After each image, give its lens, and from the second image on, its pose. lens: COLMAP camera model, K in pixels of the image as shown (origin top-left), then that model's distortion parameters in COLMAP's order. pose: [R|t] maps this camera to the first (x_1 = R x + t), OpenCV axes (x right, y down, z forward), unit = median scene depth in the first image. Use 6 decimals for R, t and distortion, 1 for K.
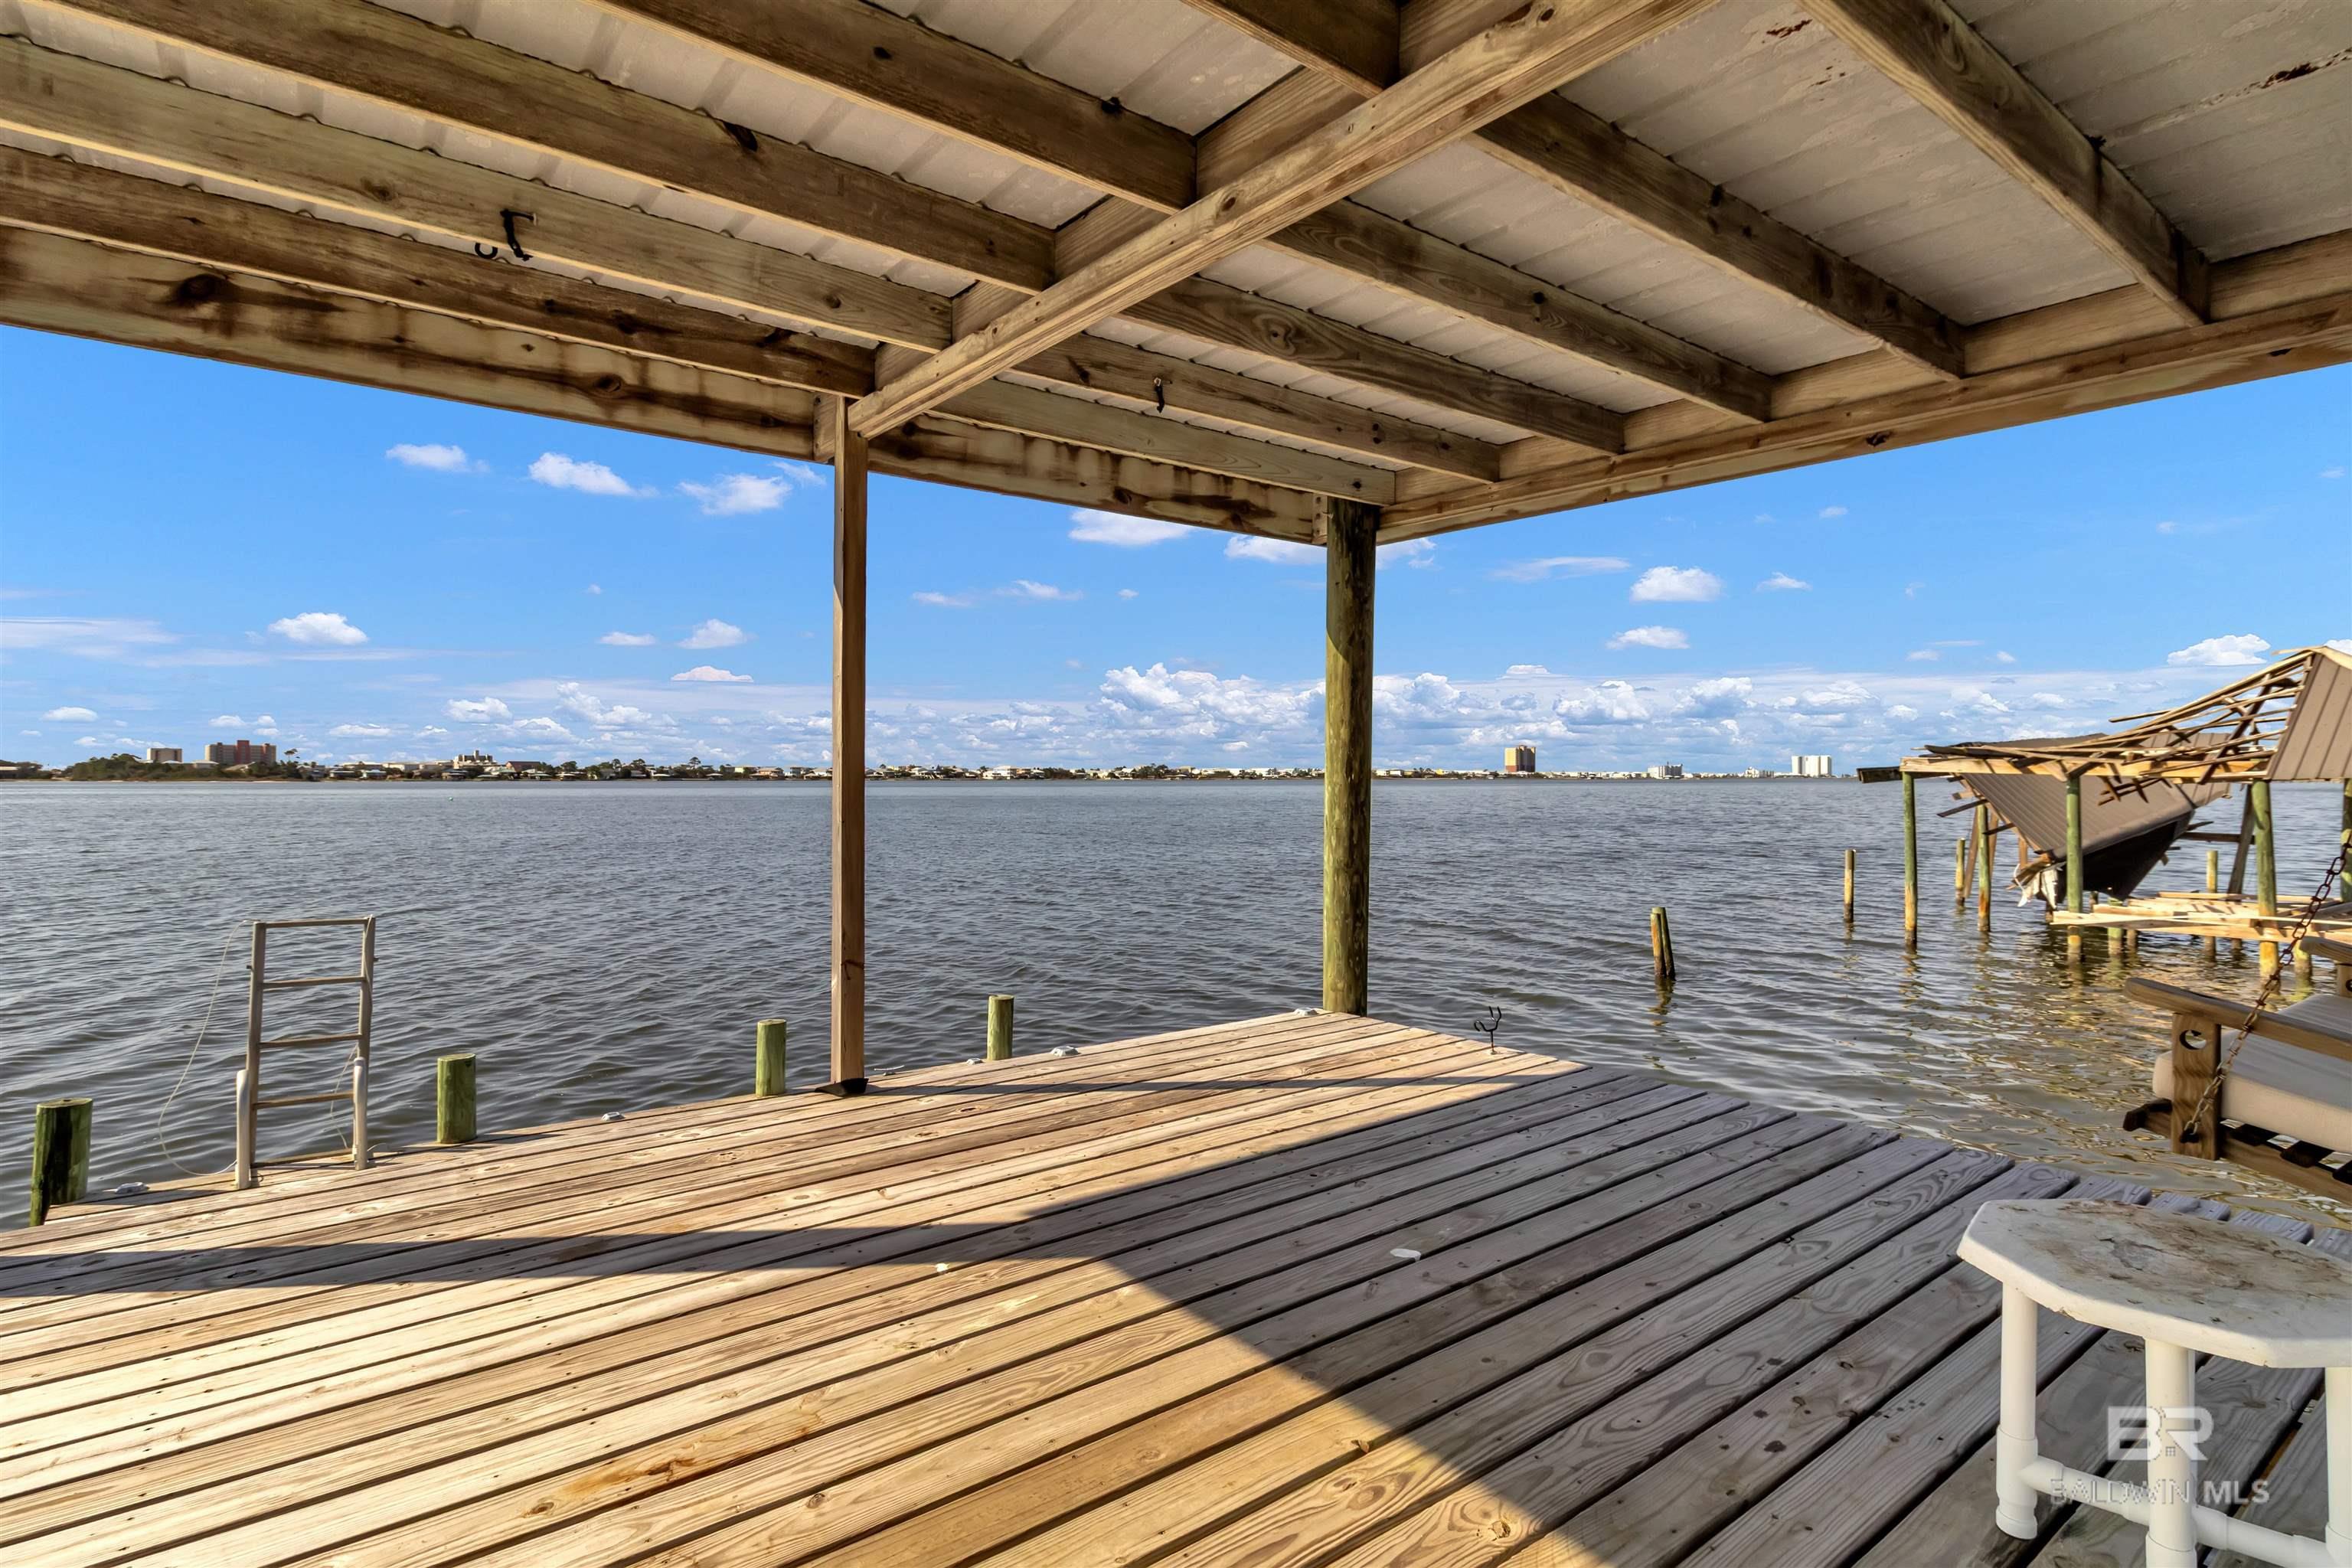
lens RADIAL K [[1152.7, 0, 1159.1], [0, 1152.7, 781.2], [0, 0, 1]] dist [0.003918, 0.001072]
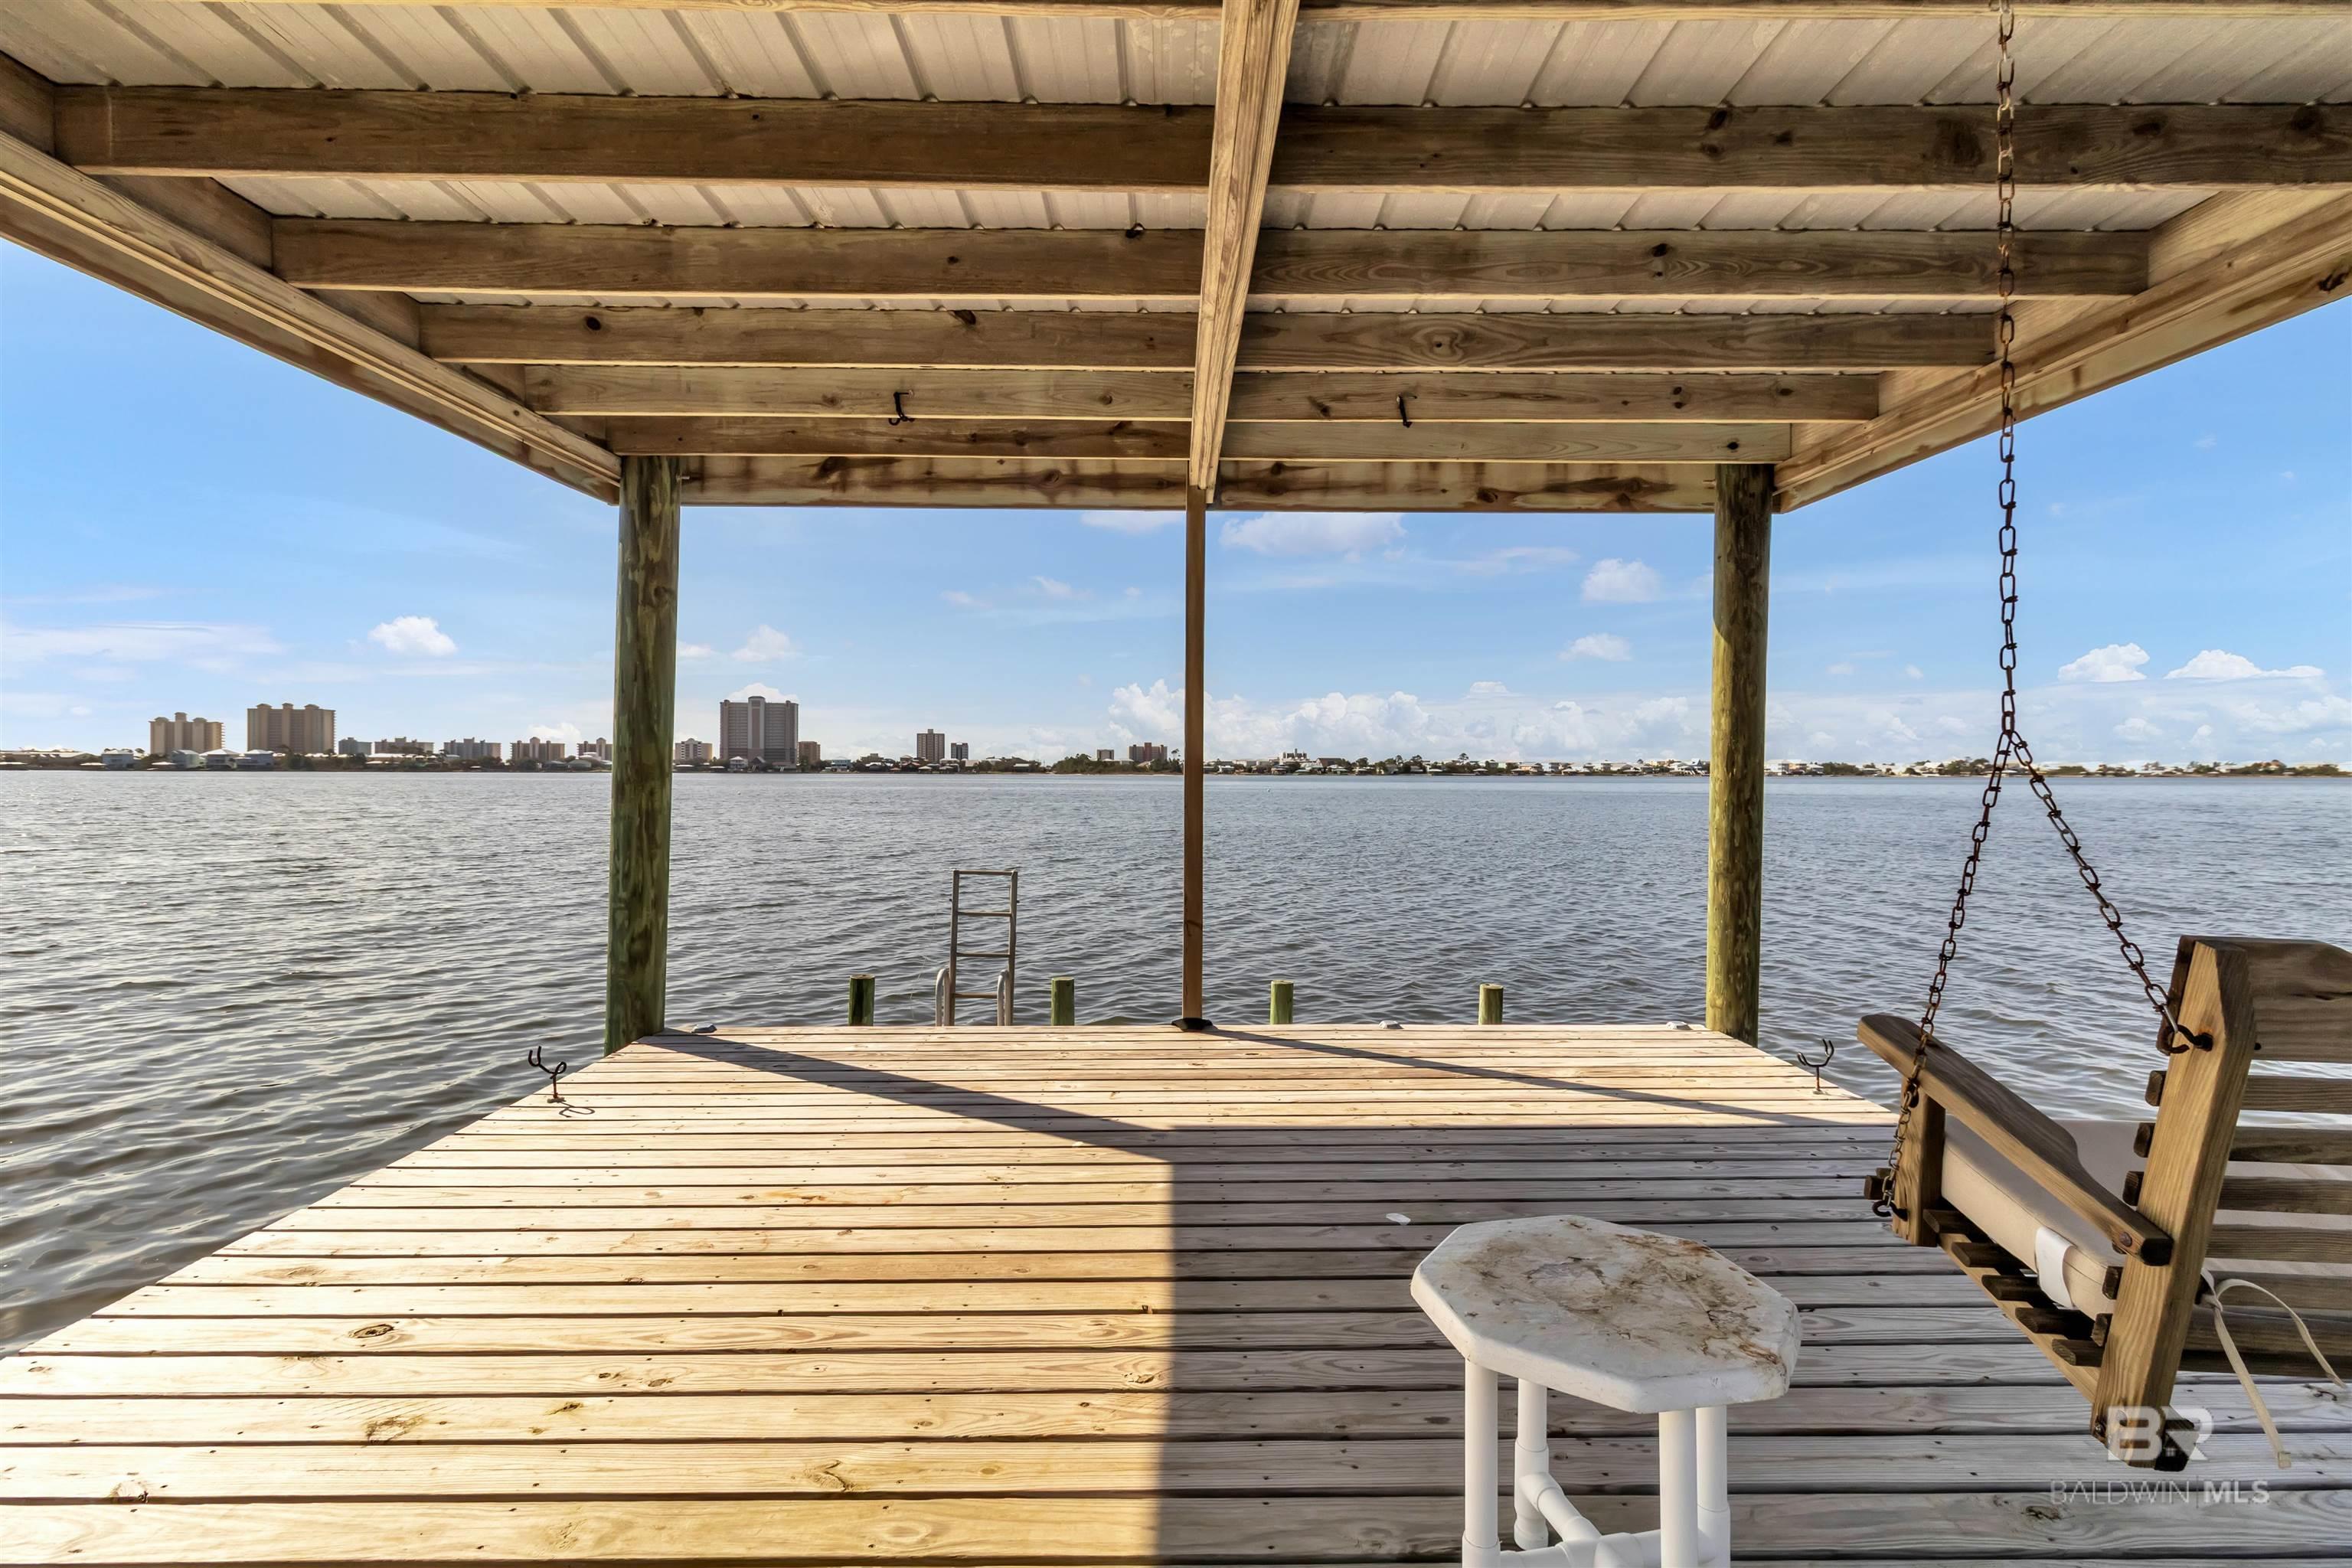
lens RADIAL K [[1152.7, 0, 1154.5], [0, 1152.7, 787.4], [0, 0, 1]] dist [0.003918, 0.001072]
pose [[0.784531, 0.011111, -0.619990, 0.466094], [-0.005389, 0.999924, 0.011100, 0.001178], [0.620067, -0.005367, 0.784531, 0.019894]]
